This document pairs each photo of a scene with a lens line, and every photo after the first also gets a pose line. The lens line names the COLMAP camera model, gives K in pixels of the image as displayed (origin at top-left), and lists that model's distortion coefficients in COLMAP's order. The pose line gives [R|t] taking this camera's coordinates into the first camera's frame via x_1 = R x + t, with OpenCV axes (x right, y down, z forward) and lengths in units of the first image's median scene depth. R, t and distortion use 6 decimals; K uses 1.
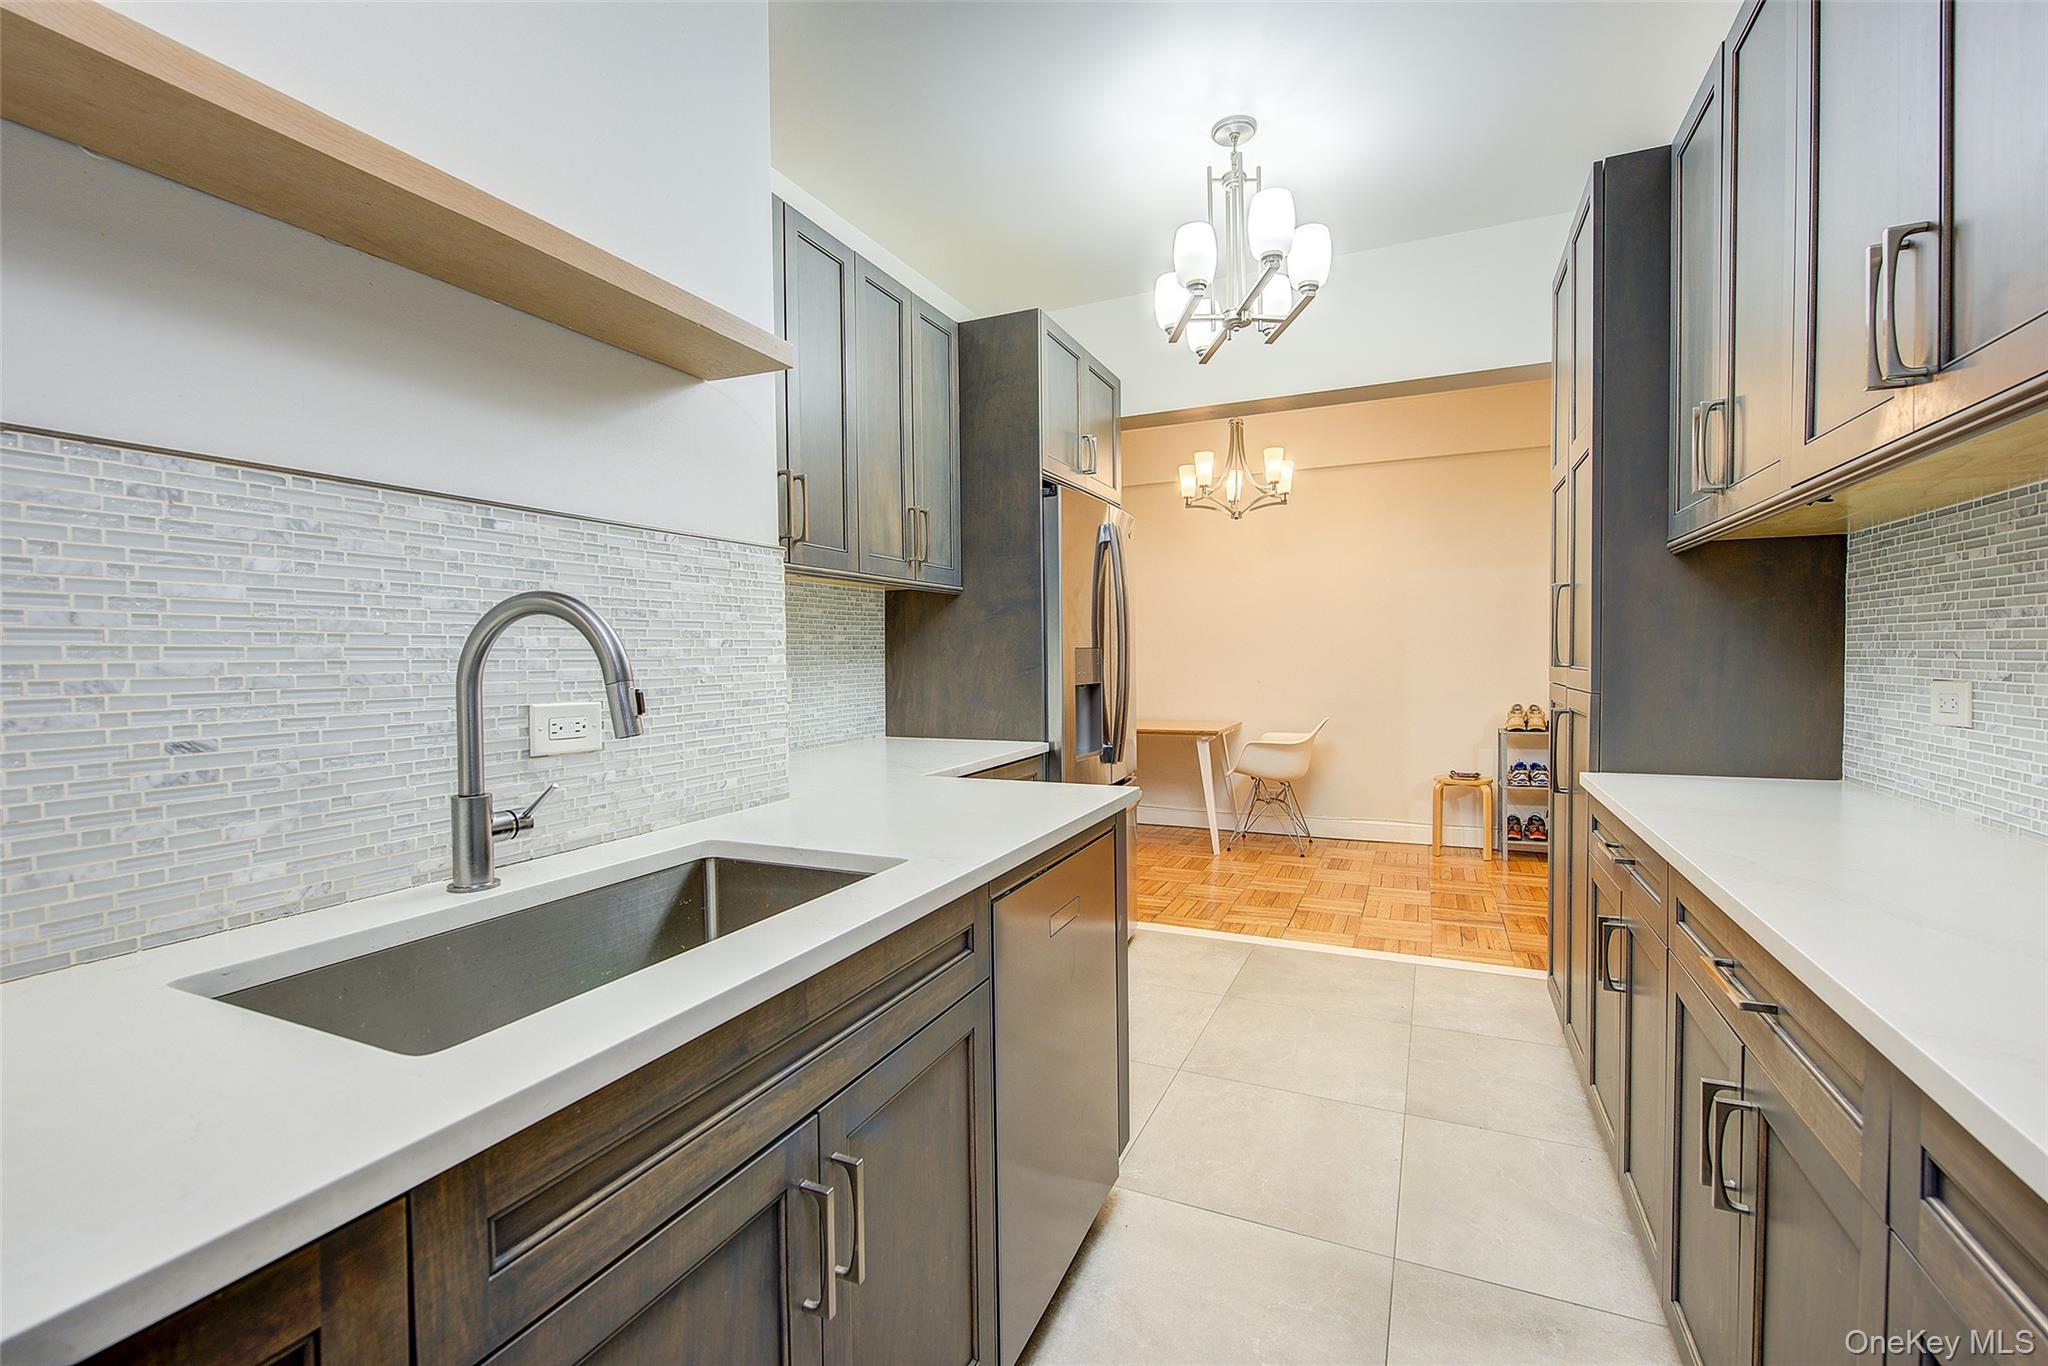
lens RADIAL K [[888.2, 0, 1024.7], [0, 888.2, 675.6], [0, 0, 1]] dist [-0.002660, -0.000125]
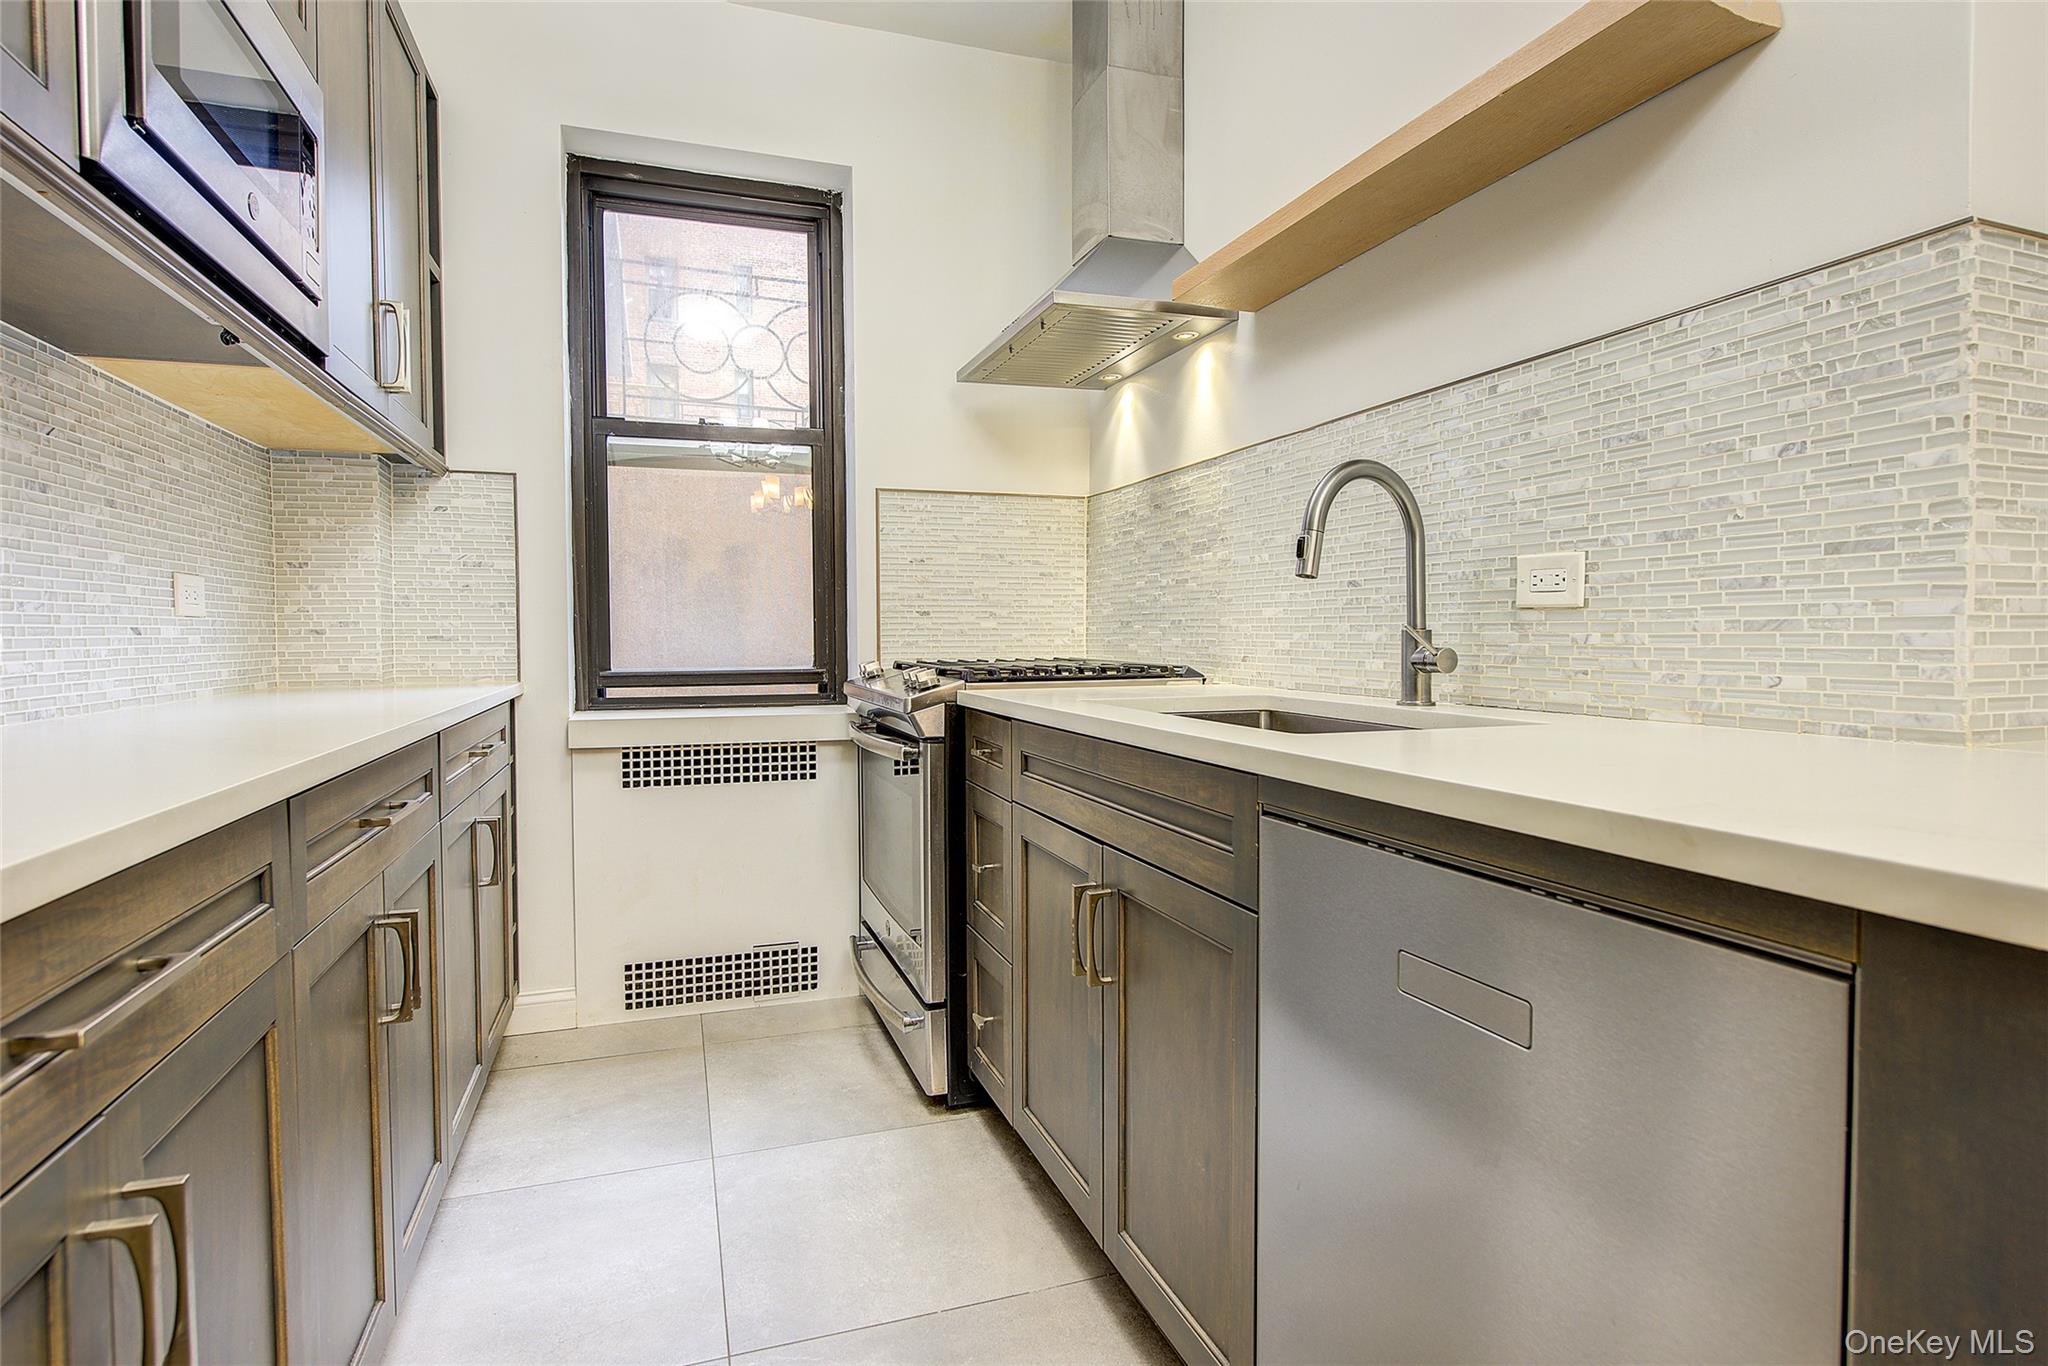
lens RADIAL K [[1072.2, 0, 1040.0], [0, 1072.2, 662.5], [0, 0, 1]] dist [-0.000921, -0.000662]
pose [[-0.720240, 0.035571, -0.692813, 0.632365], [-0.001116, 0.998624, 0.052433, 0.082987], [0.693724, 0.038538, -0.719209, 1.381451]]
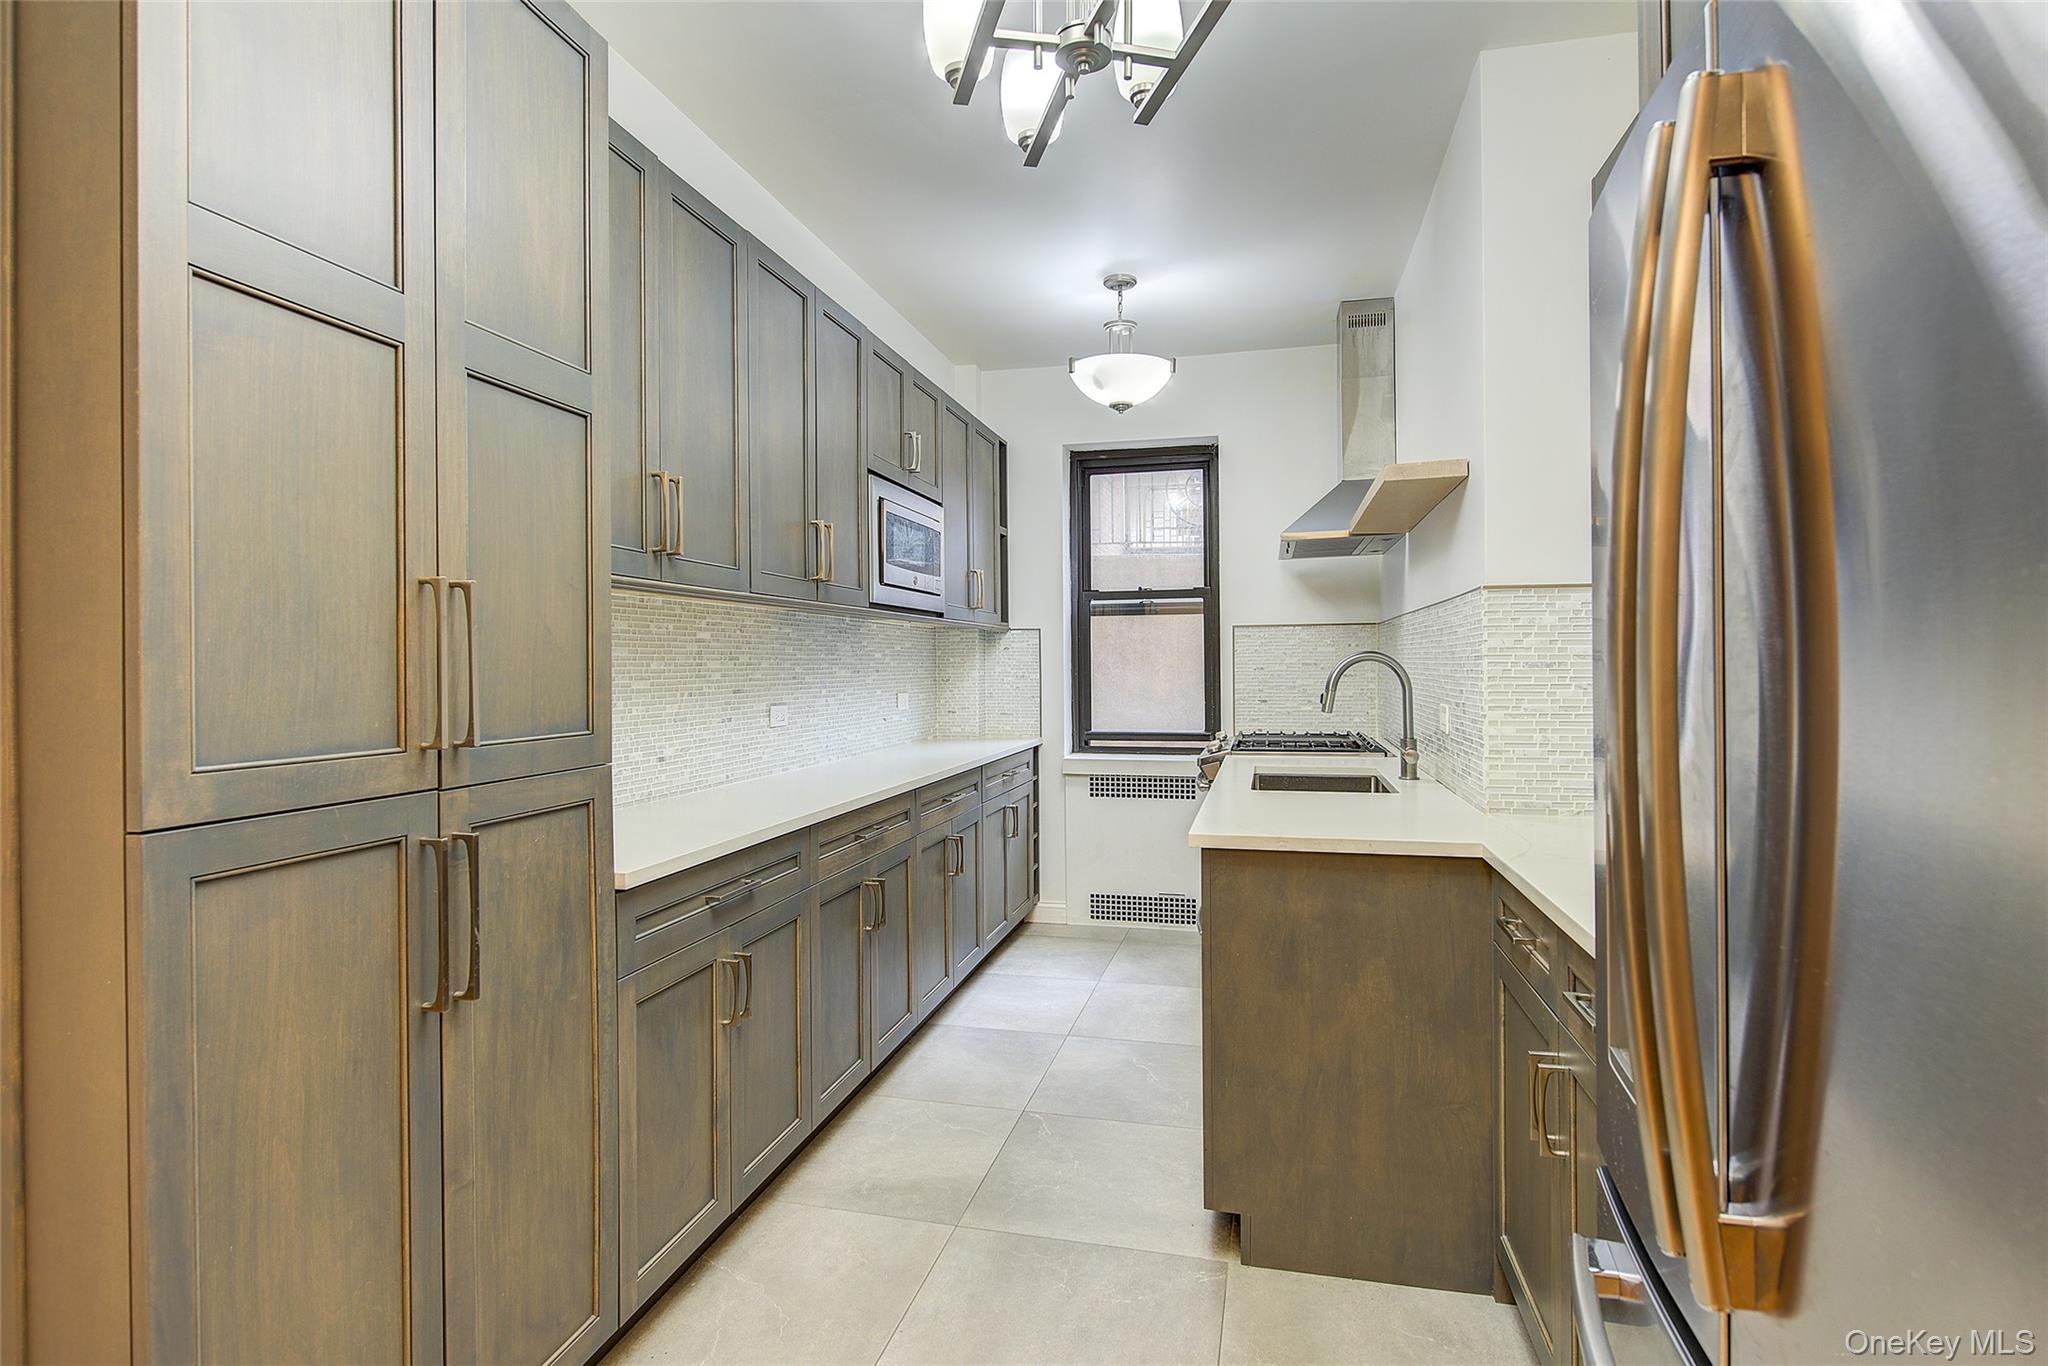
lens RADIAL K [[1015.3, 0, 1023.4], [0, 1015.3, 668.0], [0, 0, 1]] dist [0.002993, 0.000245]
pose [[-0.982364, 0.021443, -0.185747, 0.674913], [0.016914, 0.999521, 0.025935, -0.107600], [0.186214, 0.022336, -0.982255, 2.744580]]
